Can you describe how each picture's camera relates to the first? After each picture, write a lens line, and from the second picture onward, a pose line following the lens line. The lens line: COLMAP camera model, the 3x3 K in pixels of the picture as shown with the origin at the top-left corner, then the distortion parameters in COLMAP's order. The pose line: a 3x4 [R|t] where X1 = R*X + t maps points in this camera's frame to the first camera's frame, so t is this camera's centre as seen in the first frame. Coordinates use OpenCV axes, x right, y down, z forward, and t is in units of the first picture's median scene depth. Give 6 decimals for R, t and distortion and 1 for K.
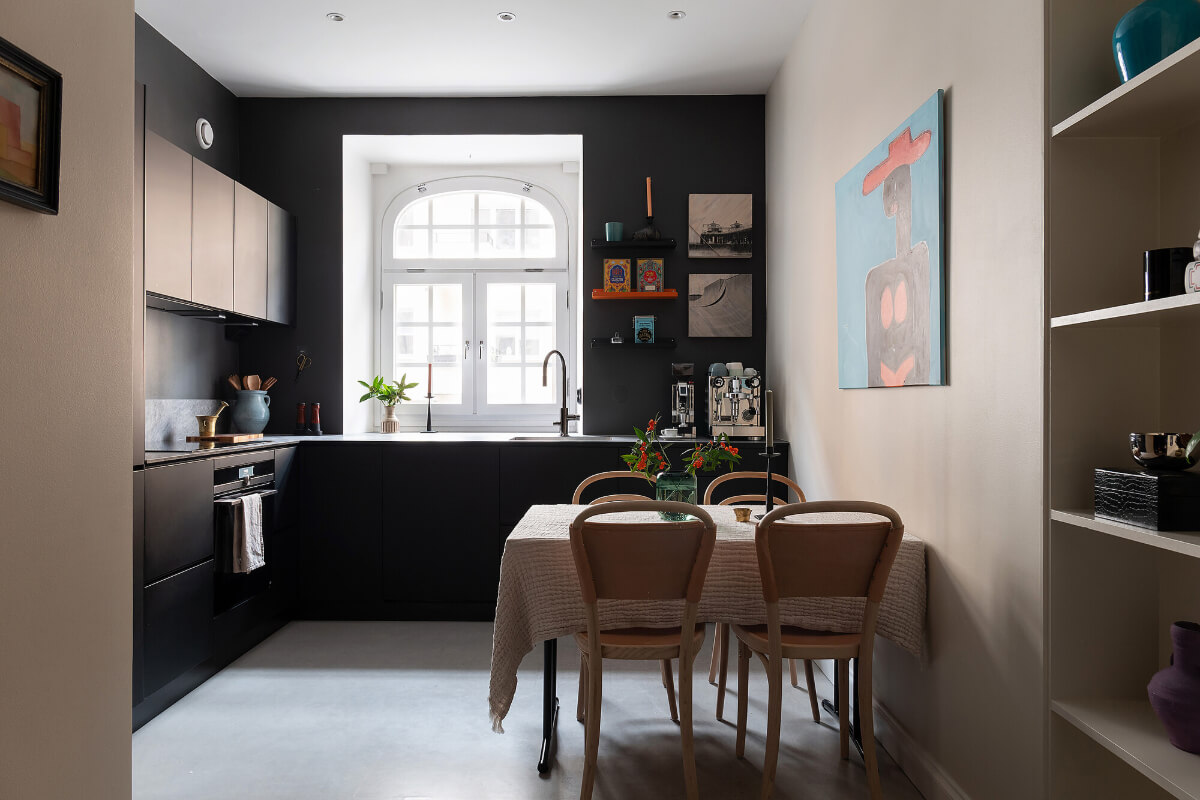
lens RADIAL K [[837.0, 0, 600.0], [0, 837.0, 400.0], [0, 0, 1]] dist [-0.004687, -0.001239]
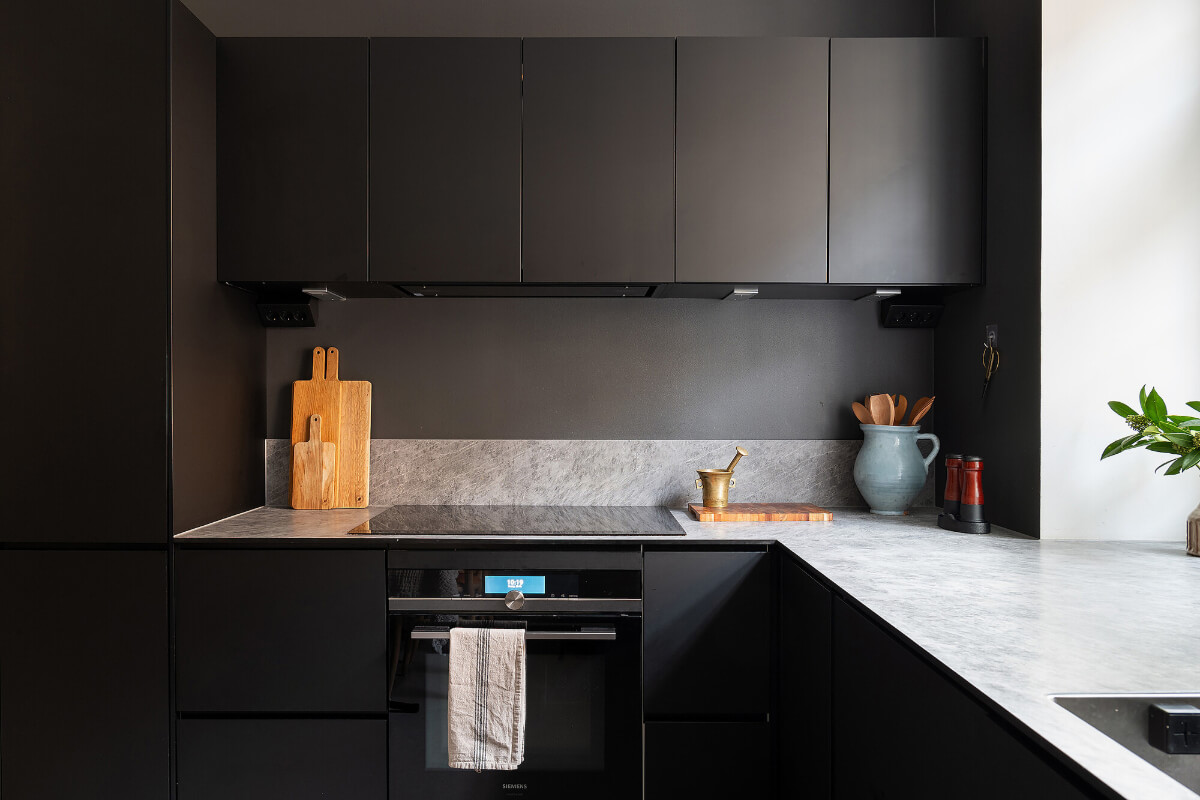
lens RADIAL K [[854.0, 0, 603.5], [0, 854.0, 420.2], [0, 0, 1]] dist [-0.011818, -0.003924]
pose [[0.006991, 0.016509, -0.999839, 0.095958], [0.000536, 0.999864, 0.016513, -0.022137], [0.999975, -0.000651, 0.006982, 0.804006]]
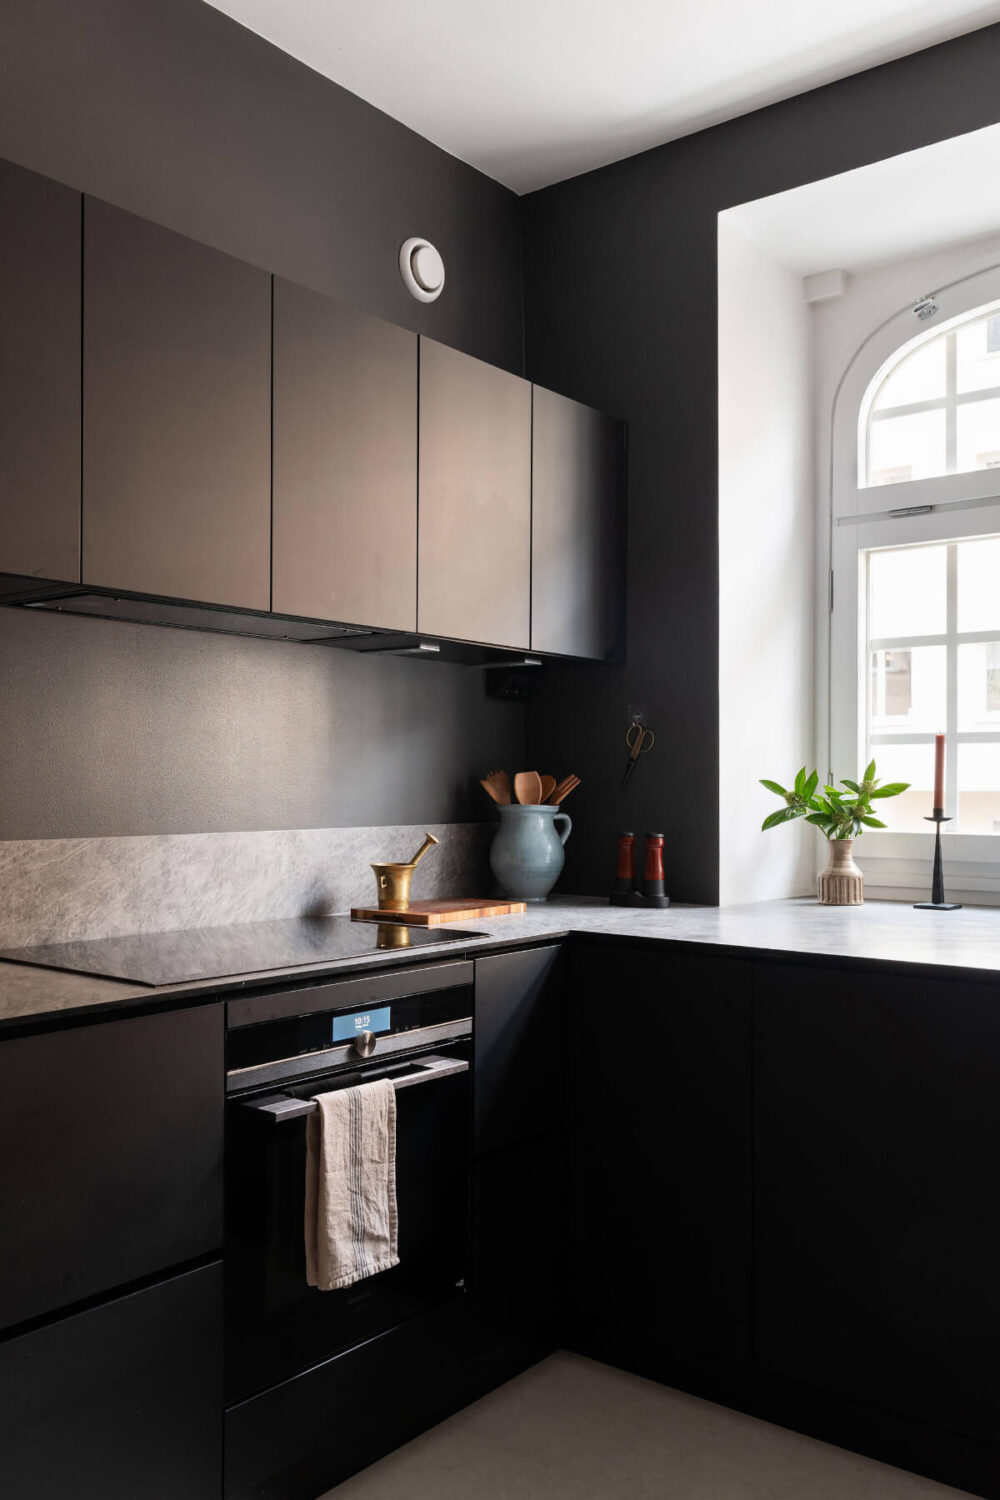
lens RADIAL K [[1239.0, 0, 495.9], [0, 1239.0, 778.6], [0, 0, 1]] dist [0.004912, 0.002134]
pose [[0.783501, -0.003868, -0.621378, -0.000041], [0.002424, 0.999992, -0.003169, -0.023081], [0.621385, 0.000977, 0.783504, 0.435903]]
